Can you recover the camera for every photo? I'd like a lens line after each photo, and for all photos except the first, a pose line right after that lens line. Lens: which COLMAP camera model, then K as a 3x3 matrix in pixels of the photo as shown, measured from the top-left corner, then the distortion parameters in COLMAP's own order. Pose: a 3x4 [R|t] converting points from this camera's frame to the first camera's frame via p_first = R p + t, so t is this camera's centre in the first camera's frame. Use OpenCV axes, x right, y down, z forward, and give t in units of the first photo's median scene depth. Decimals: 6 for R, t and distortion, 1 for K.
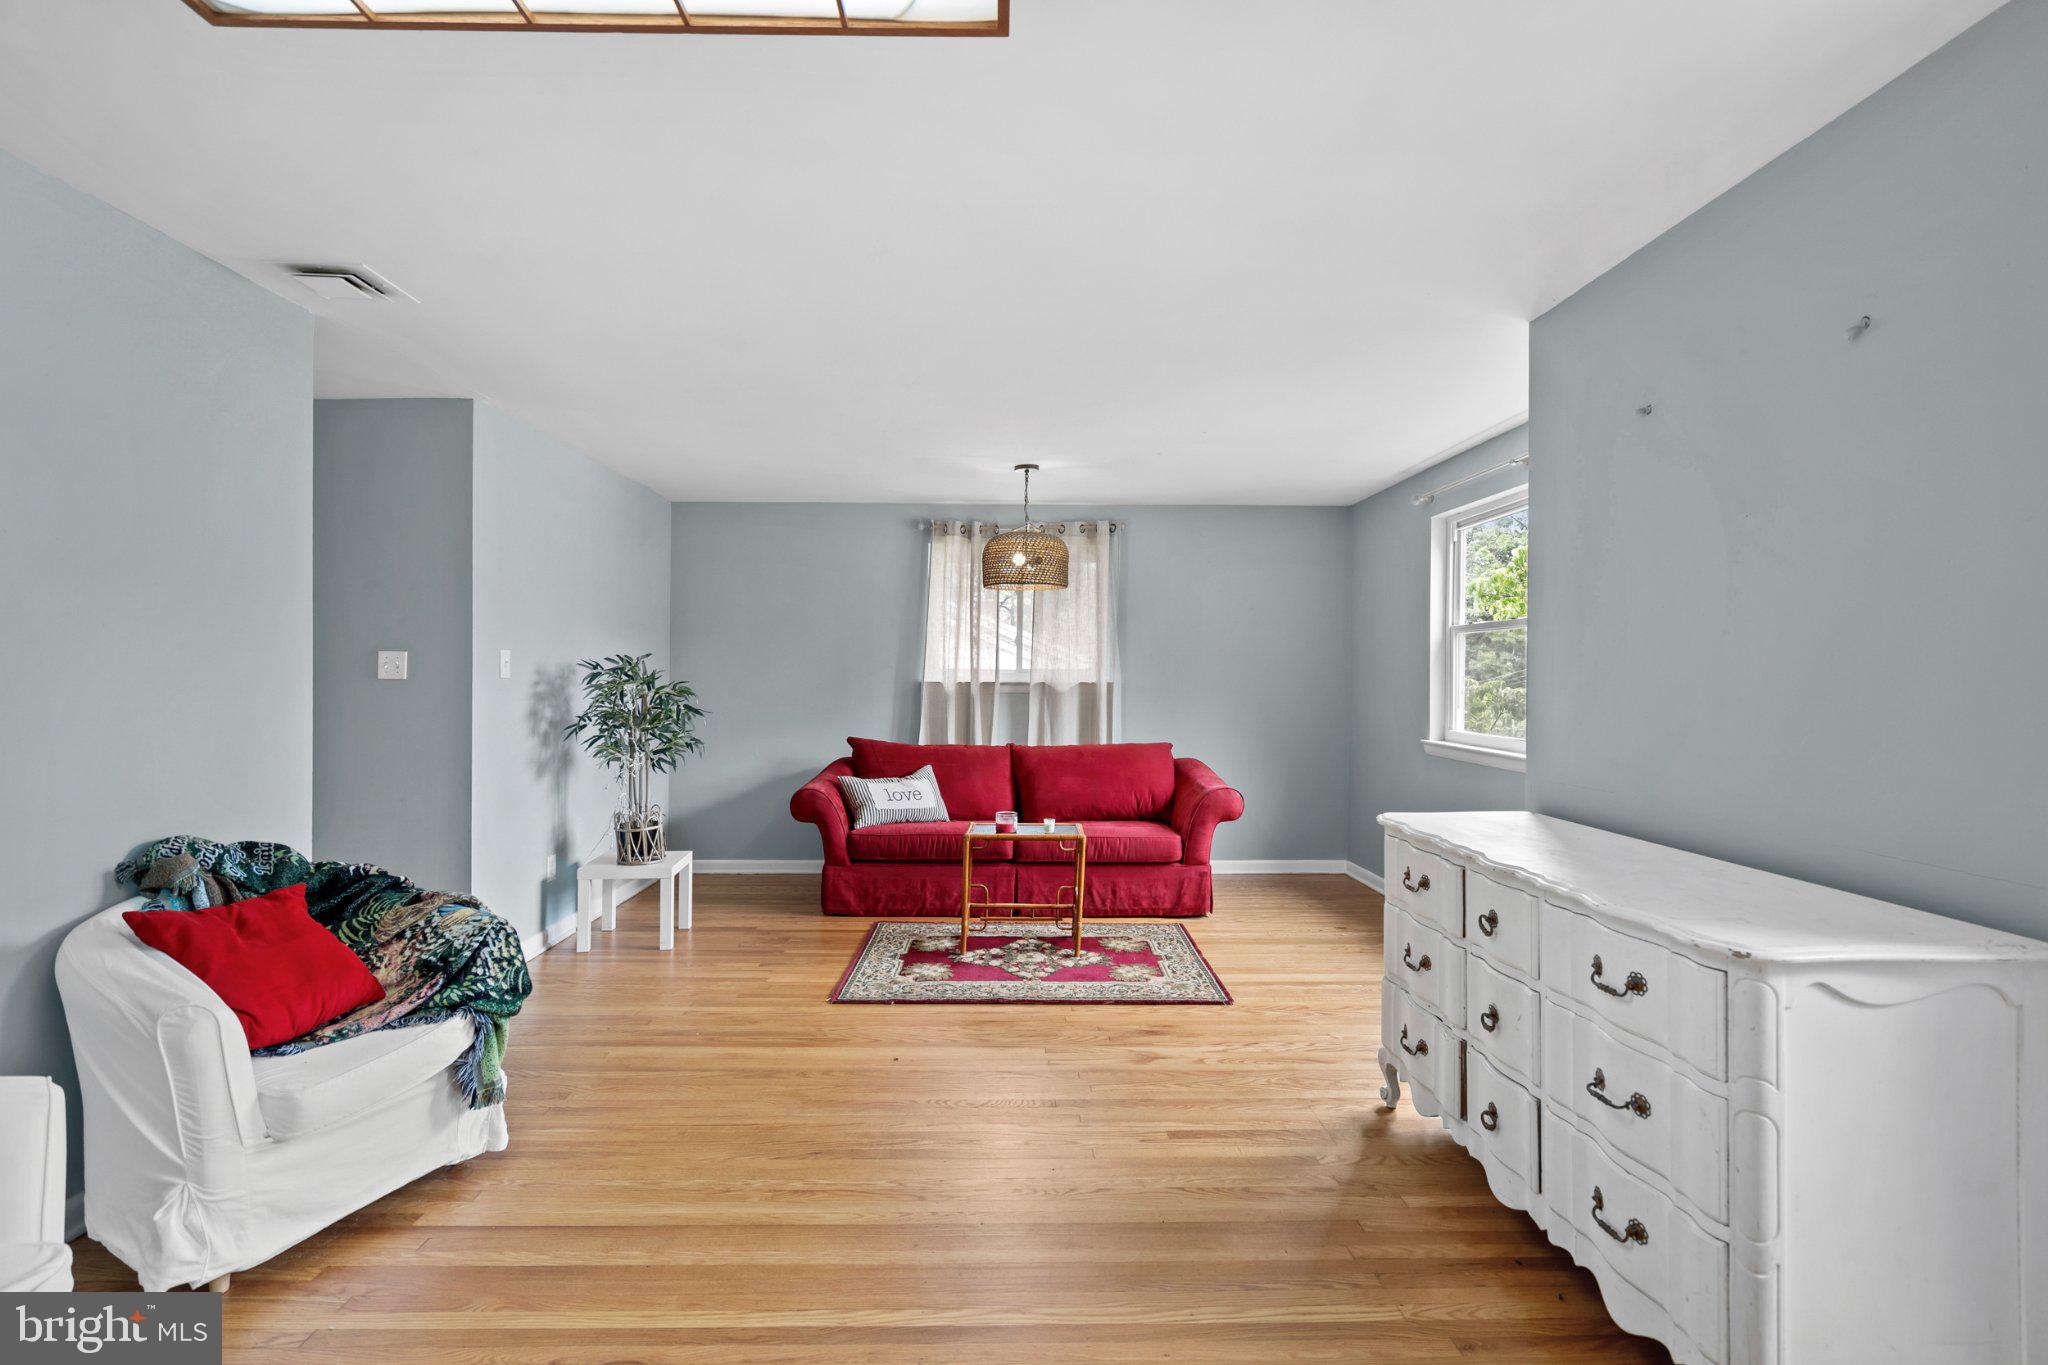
lens RADIAL K [[947.9, 0, 1024.0], [0, 947.9, 682.5], [0, 0, 1]] dist [-0.002690, 0.000824]
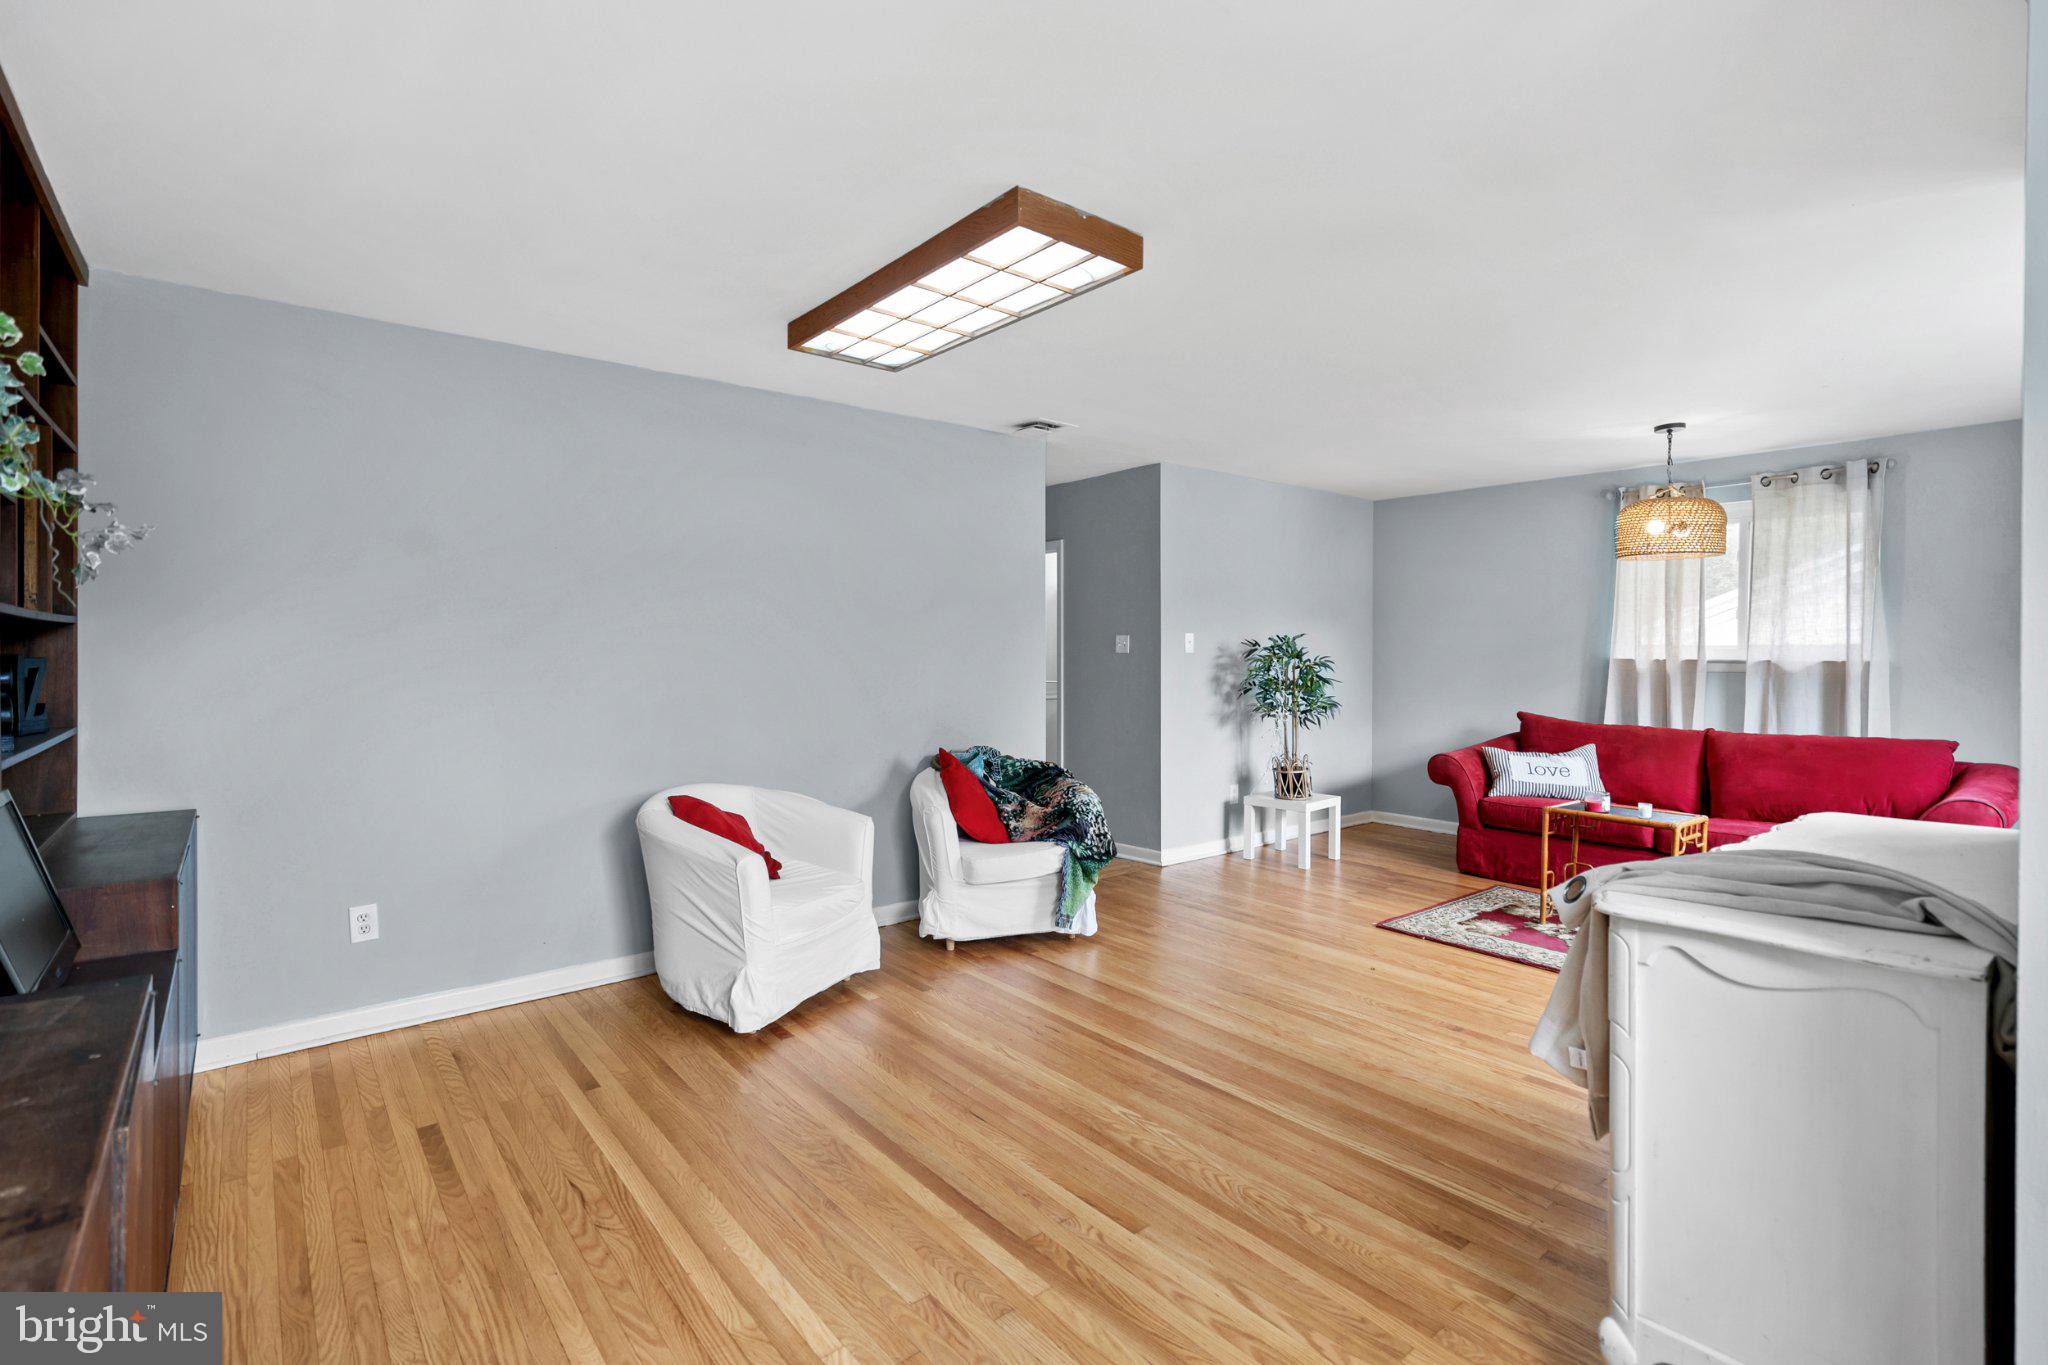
lens RADIAL K [[961.3, 0, 1047.1], [0, 961.3, 653.7], [0, 0, 1]] dist [-0.002290, 0.000092]
pose [[0.632809, 0.003931, -0.774298, 0.387601], [-0.006246, 0.999980, -0.000029, -0.002284], [0.774283, 0.004855, 0.632821, -0.072076]]
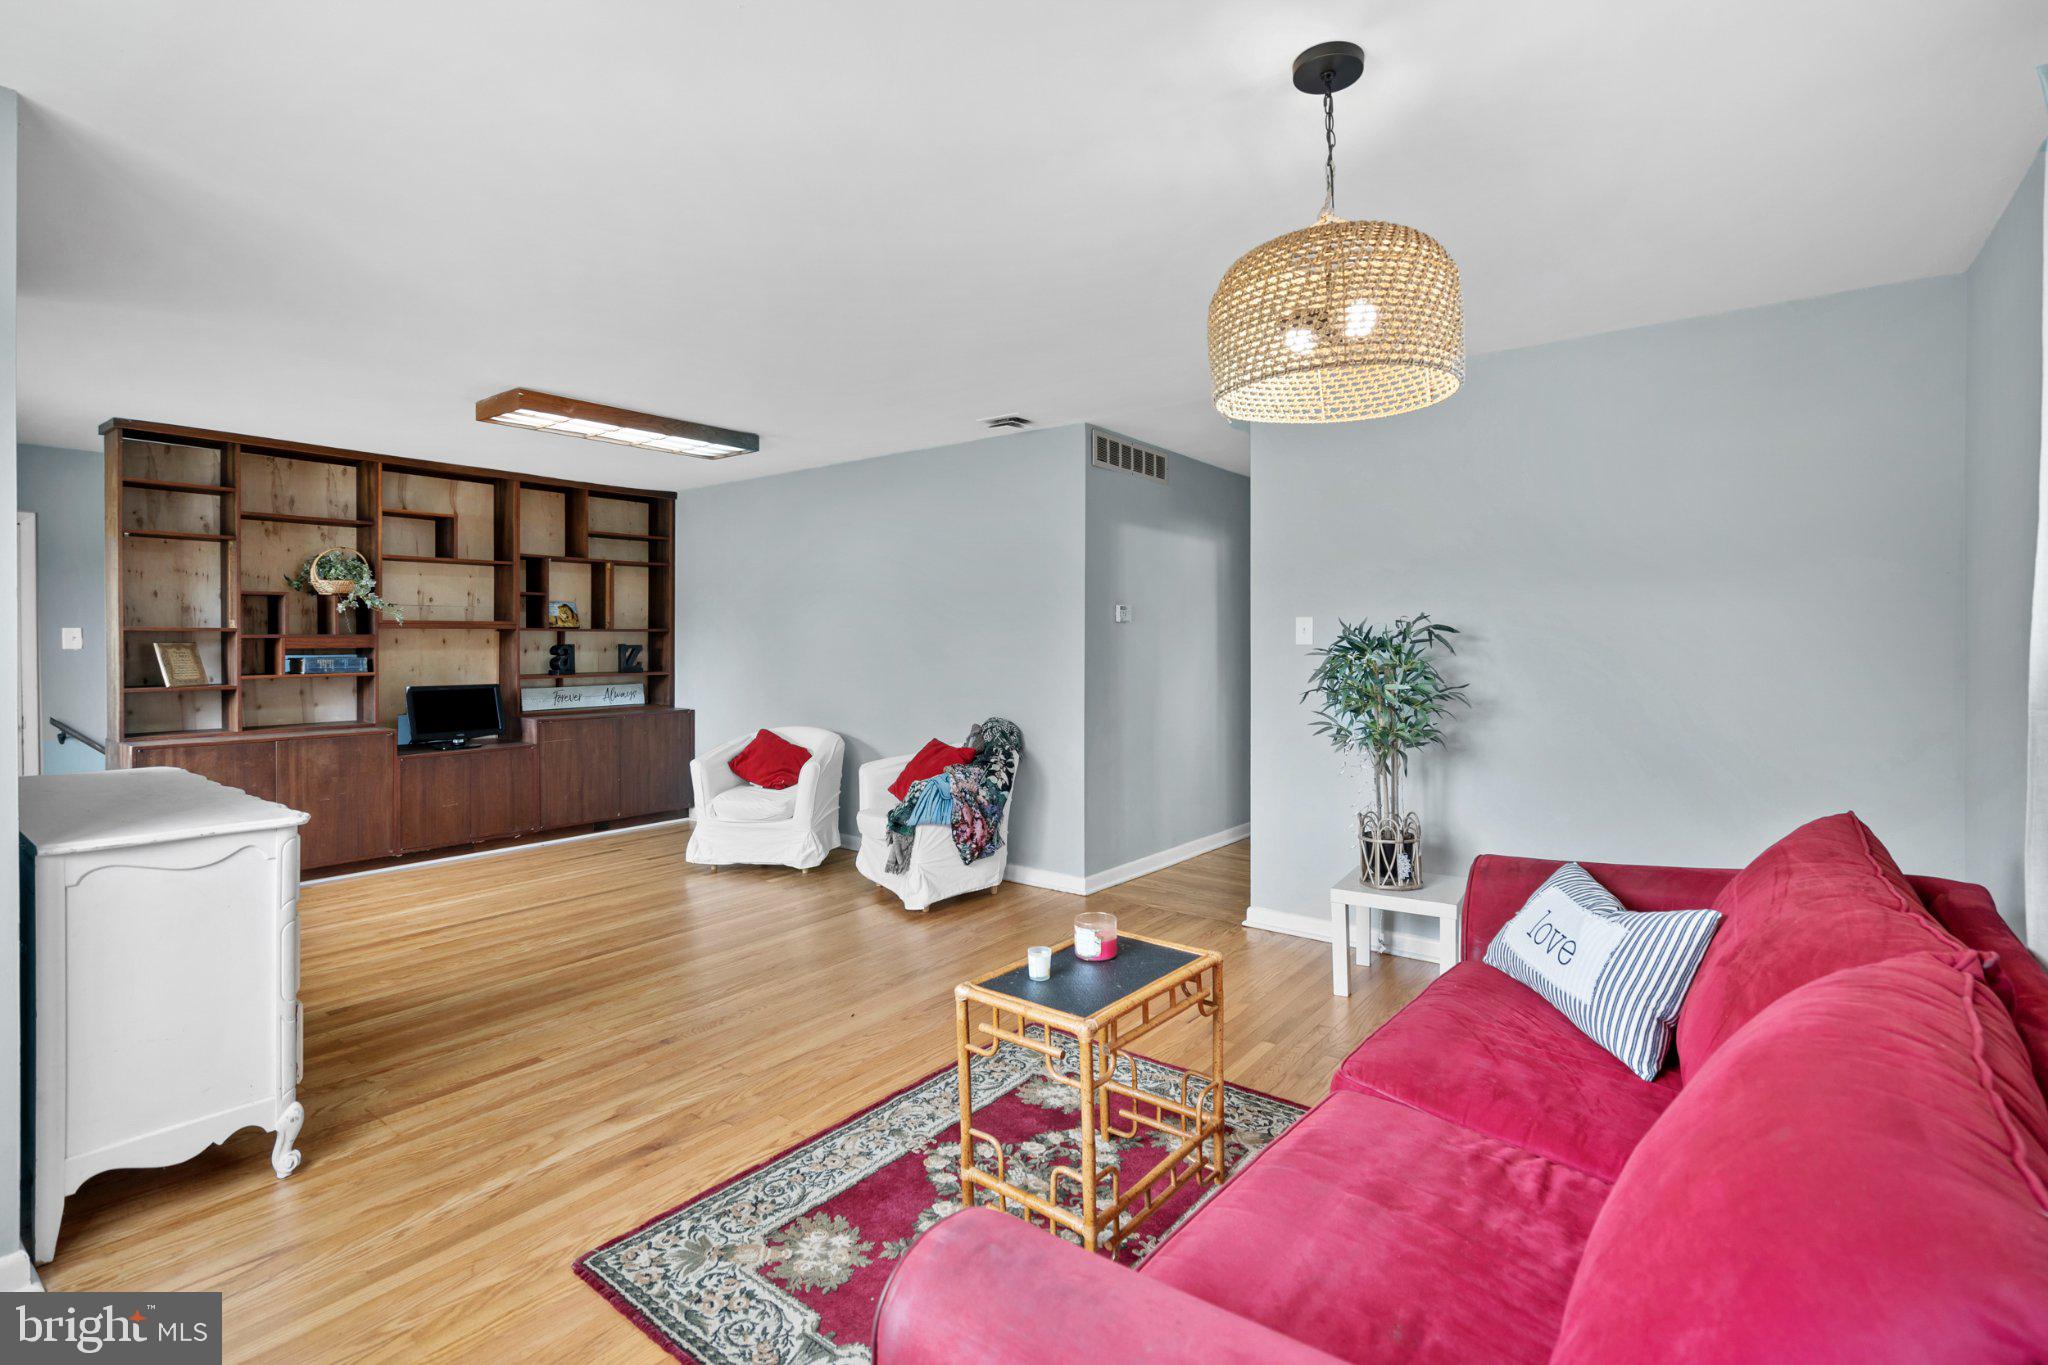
lens RADIAL K [[962.9, 0, 1025.6], [0, 962.9, 641.5], [0, 0, 1]] dist [0.000972, 0.000355]
pose [[-0.630082, 0.000459, -0.776528, 0.399949], [-0.000713, 0.999999, 0.001170, -0.010715], [0.776528, 0.001291, -0.630081, 1.281535]]
